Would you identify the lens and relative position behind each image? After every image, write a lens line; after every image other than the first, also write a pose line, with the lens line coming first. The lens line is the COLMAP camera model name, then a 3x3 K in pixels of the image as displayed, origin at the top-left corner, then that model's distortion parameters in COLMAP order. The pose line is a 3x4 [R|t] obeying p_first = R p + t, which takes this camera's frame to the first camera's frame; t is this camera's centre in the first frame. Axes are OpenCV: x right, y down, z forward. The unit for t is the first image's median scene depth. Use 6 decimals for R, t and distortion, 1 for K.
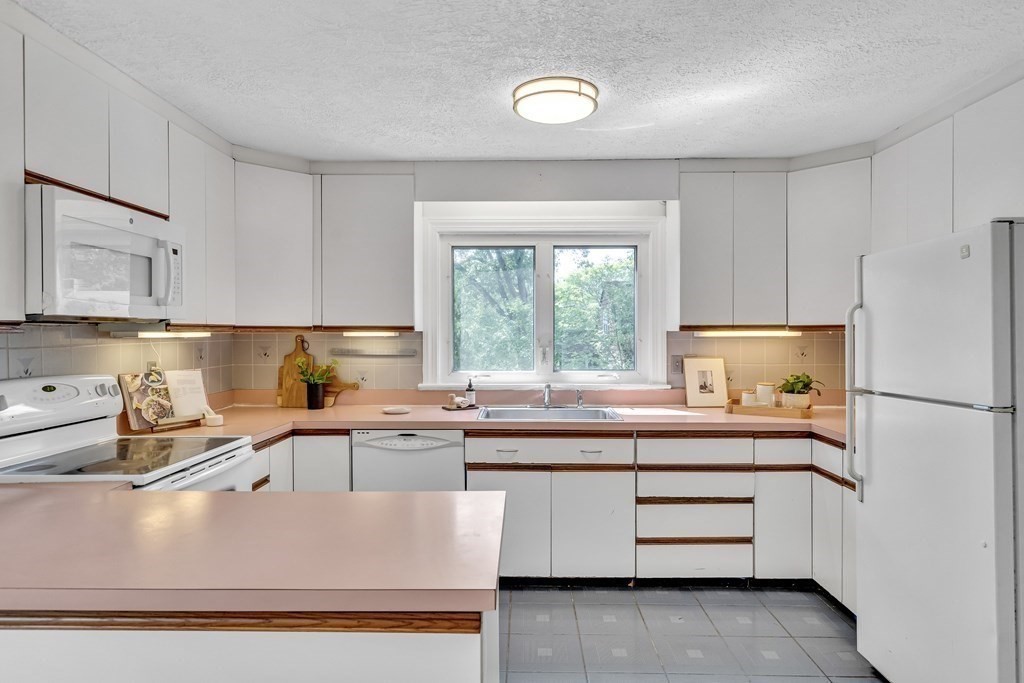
lens RADIAL K [[618.0, 0, 515.5], [0, 618.0, 337.7], [0, 0, 1]] dist [0.007308, -0.004945]
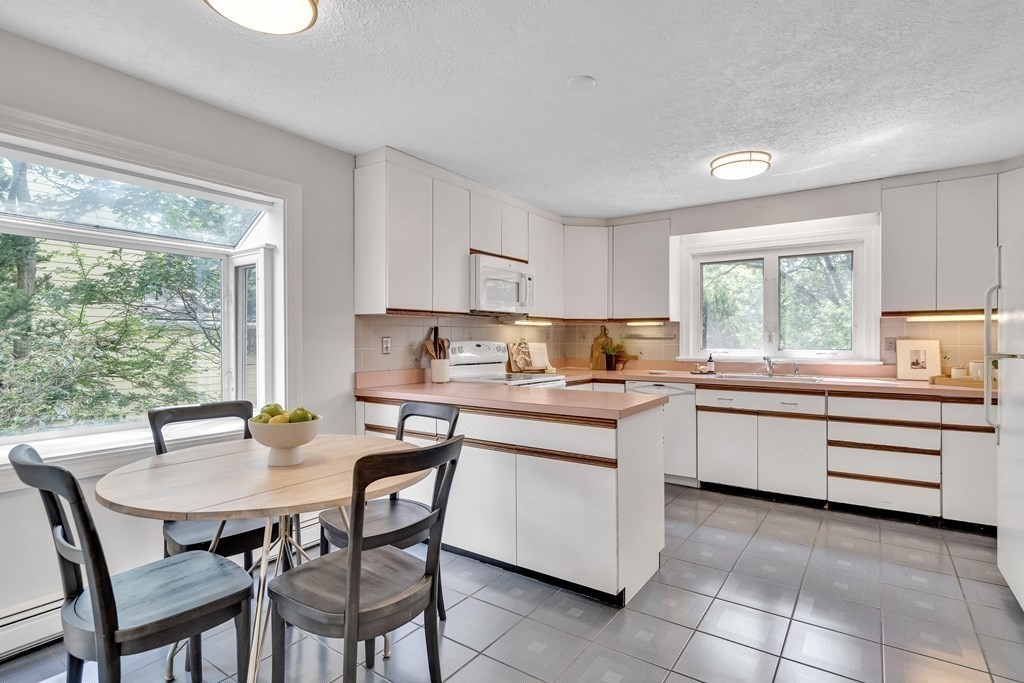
lens RADIAL K [[519.8, 0, 510.9], [0, 519.8, 341.6], [0, 0, 1]] dist [0.004565, 0.001610]
pose [[0.828614, 0.003536, -0.559810, 0.256995], [-0.004754, 0.999988, -0.000720, 0.048292], [0.559801, 0.003258, 0.828621, -0.317735]]
